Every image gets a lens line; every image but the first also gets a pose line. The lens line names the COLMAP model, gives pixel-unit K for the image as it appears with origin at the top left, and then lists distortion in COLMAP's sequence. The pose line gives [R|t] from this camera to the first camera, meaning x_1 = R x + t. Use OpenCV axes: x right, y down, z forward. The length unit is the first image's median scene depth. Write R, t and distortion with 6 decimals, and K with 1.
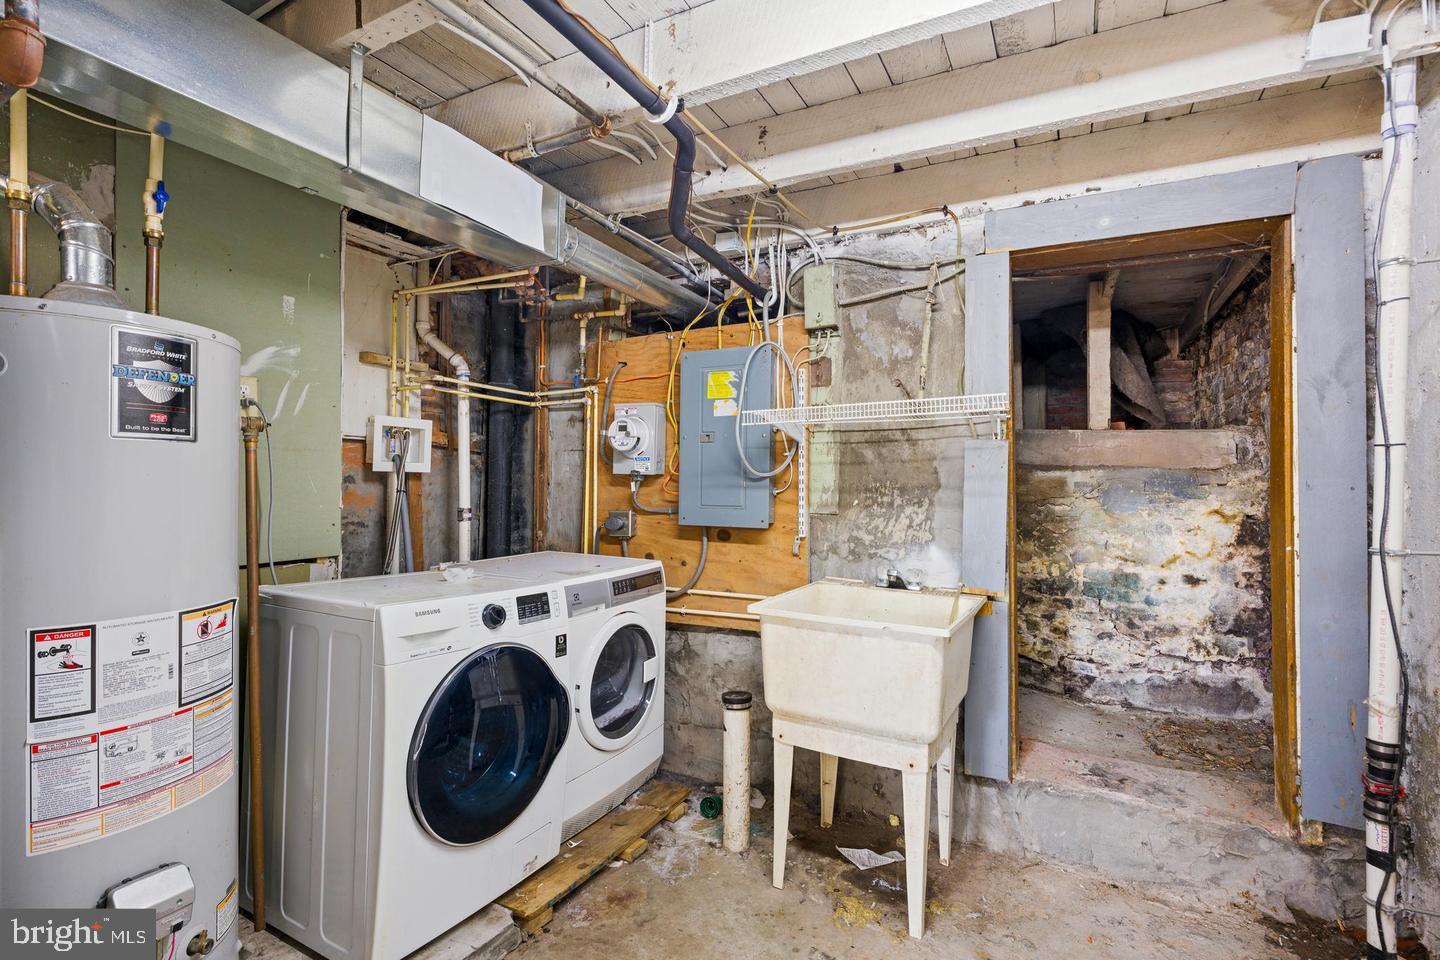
lens RADIAL K [[655.8, 0, 721.8], [0, 655.8, 479.9], [0, 0, 1]] dist [-0.006111, 0.000713]
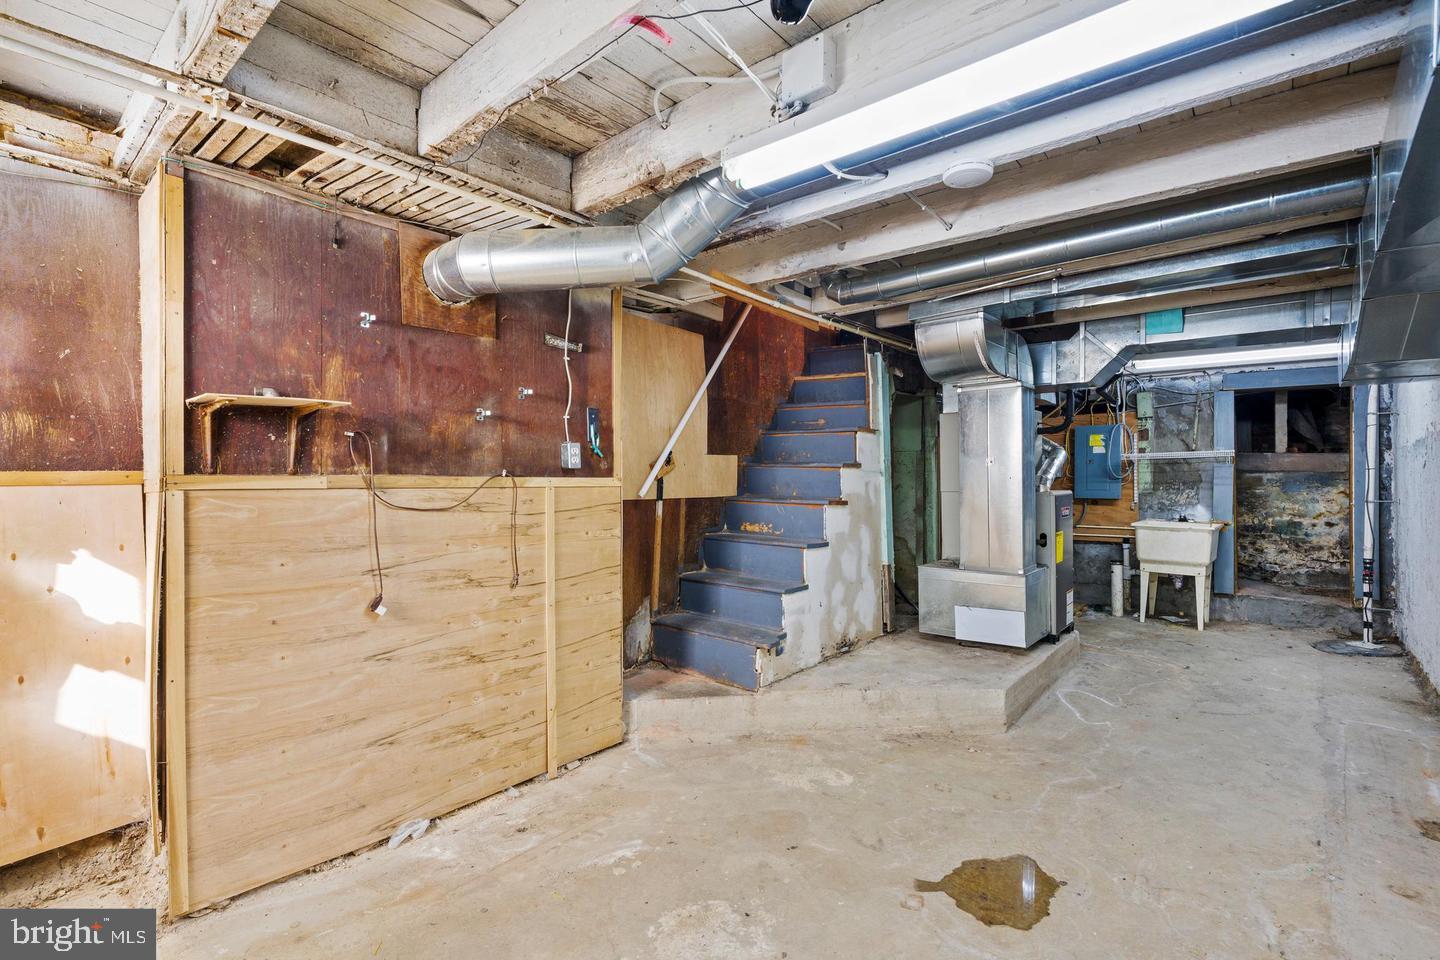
lens RADIAL K [[655.8, 0, 718.0], [0, 655.8, 481.3], [0, 0, 1]] dist [-0.006111, 0.000713]
pose [[0.973873, -0.006596, -0.226998, -0.806352], [0.009260, 0.999900, 0.010671, -0.030831], [0.226905, -0.012494, 0.973837, -1.659730]]
